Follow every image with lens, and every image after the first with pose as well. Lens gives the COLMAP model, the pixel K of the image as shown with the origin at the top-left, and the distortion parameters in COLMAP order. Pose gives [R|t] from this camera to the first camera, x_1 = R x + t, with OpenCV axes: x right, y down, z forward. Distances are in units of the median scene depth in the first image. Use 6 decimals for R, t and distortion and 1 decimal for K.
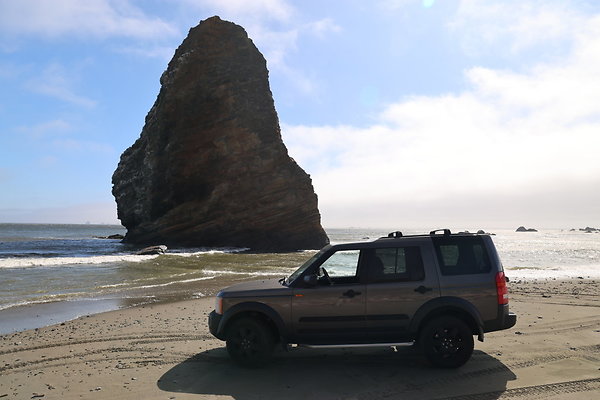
lens RADIAL K [[422.6, 0, 300.0], [0, 422.6, 200.0], [0, 0, 1]] dist [-0.103799, 0.094049]
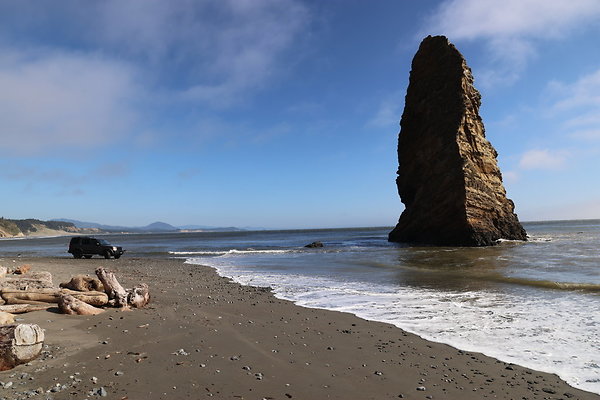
lens RADIAL K [[422.6, 0, 300.0], [0, 422.6, 200.0], [0, 0, 1]] dist [-0.103799, 0.094049]
pose [[0.387577, -0.089709, -0.917462, 0.726725], [0.100300, 0.993449, -0.054768, 0.023855], [0.916365, -0.070794, 0.394035, 0.239023]]
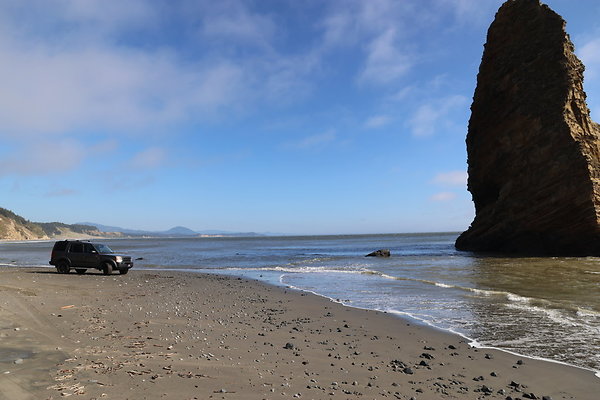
lens RADIAL K [[415.8, 0, 300.0], [0, 415.8, 200.0], [0, 0, 1]] dist [-0.101813, 0.090387]
pose [[0.349410, -0.101224, -0.931486, 0.479118], [0.092132, 0.993041, -0.073354, 0.022857], [0.932429, -0.060190, 0.356304, 0.249430]]
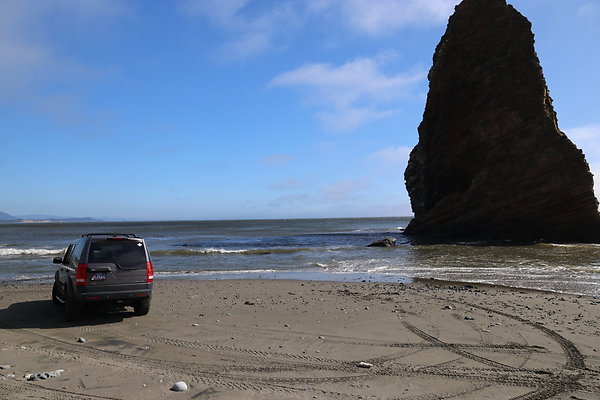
lens RADIAL K [[415.8, 0, 300.0], [0, 415.8, 200.0], [0, 0, 1]] dist [-0.101813, 0.090387]
pose [[0.671106, -0.059073, -0.739004, 0.215110], [0.078978, 0.996845, -0.007963, 0.000059], [0.737142, -0.053021, 0.673654, 0.072829]]
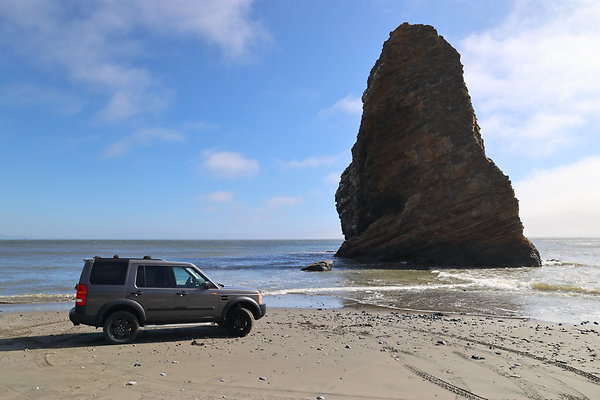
lens RADIAL K [[422.6, 0, 300.0], [0, 422.6, 200.0], [0, 0, 1]] dist [-0.103799, 0.094049]
pose [[0.795236, -0.073857, -0.601785, 0.176496], [0.057684, 0.997267, -0.046168, 0.002166], [0.603550, 0.002001, 0.797323, 0.085256]]
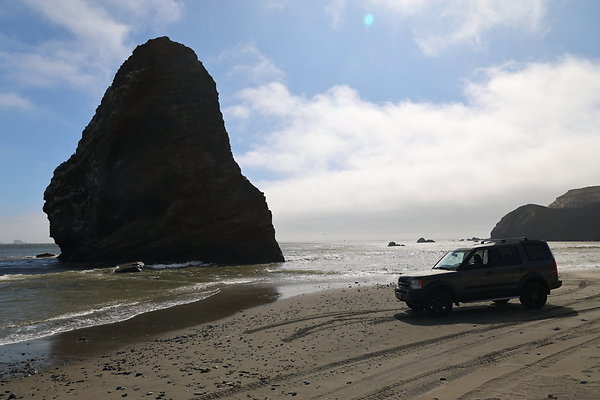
lens RADIAL K [[422.6, 0, 300.0], [0, 422.6, 200.0], [0, 0, 1]] dist [-0.103799, 0.094049]
pose [[0.974836, 0.001029, 0.222922, -0.119242], [0.006732, 0.999397, -0.034053, -0.003874], [-0.222823, 0.034697, 0.974241, -0.063430]]
